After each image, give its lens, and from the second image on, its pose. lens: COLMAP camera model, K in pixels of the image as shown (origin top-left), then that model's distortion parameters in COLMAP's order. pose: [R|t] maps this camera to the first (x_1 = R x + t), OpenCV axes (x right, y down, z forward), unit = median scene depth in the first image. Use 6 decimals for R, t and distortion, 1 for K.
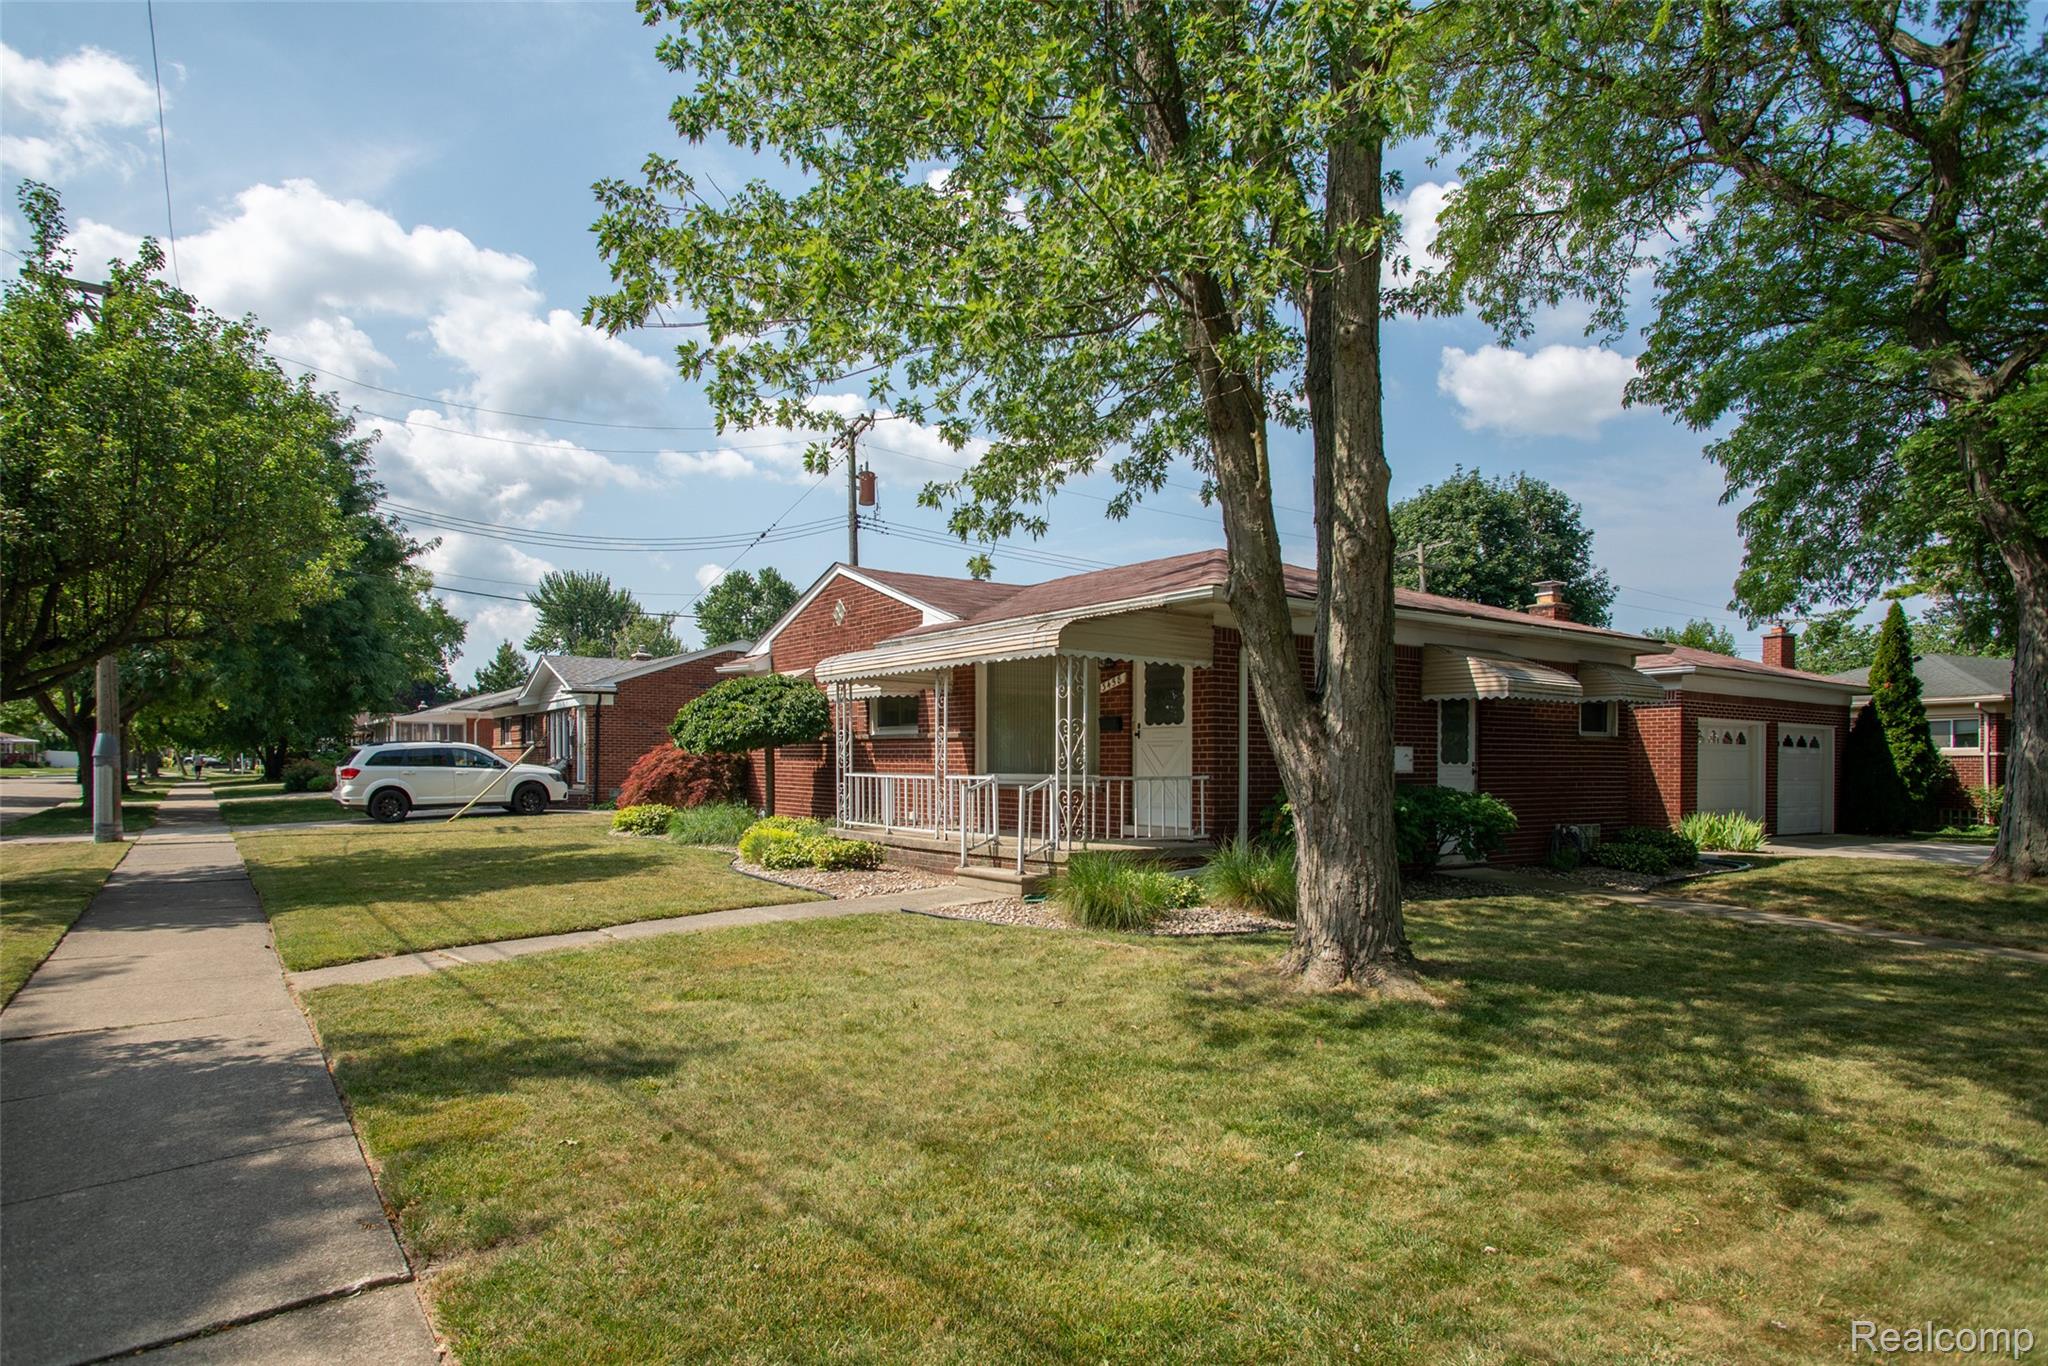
lens RADIAL K [[1176.4, 0, 1025.6], [0, 1176.4, 712.2], [0, 0, 1]] dist [-0.080580, 0.050964]
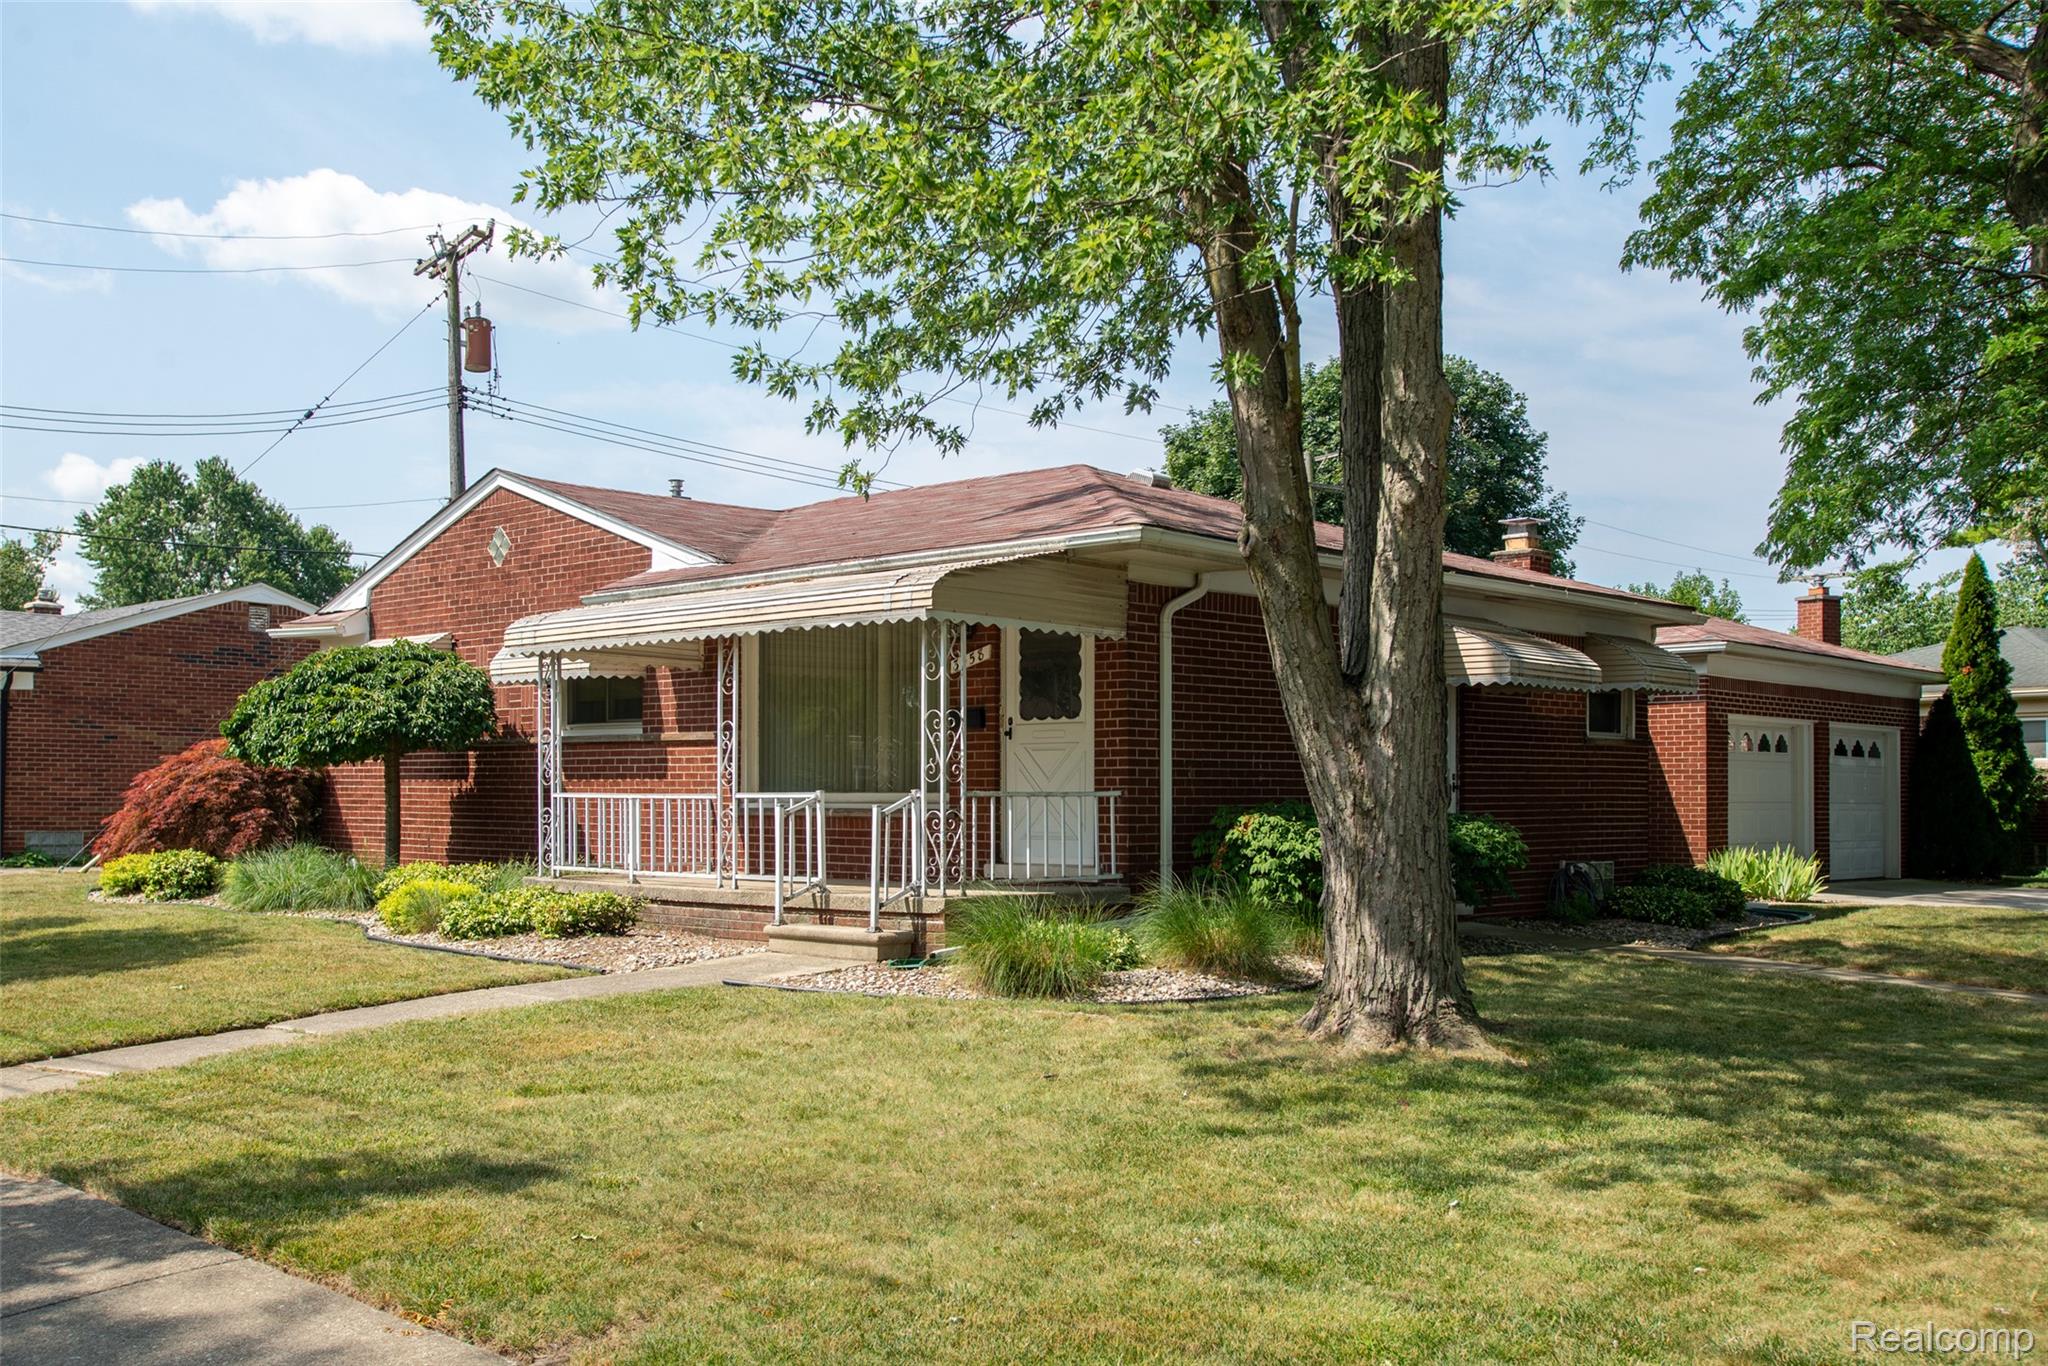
lens RADIAL K [[1894.6, 0, 1027.1], [0, 1894.6, 641.6], [0, 0, 1]] dist [-0.017624, 0.003631]
pose [[0.981667, 0.009524, 0.190363, -0.078974], [-0.002931, 0.999387, -0.034889, 0.002614], [-0.190579, 0.033691, 0.981094, -0.078058]]
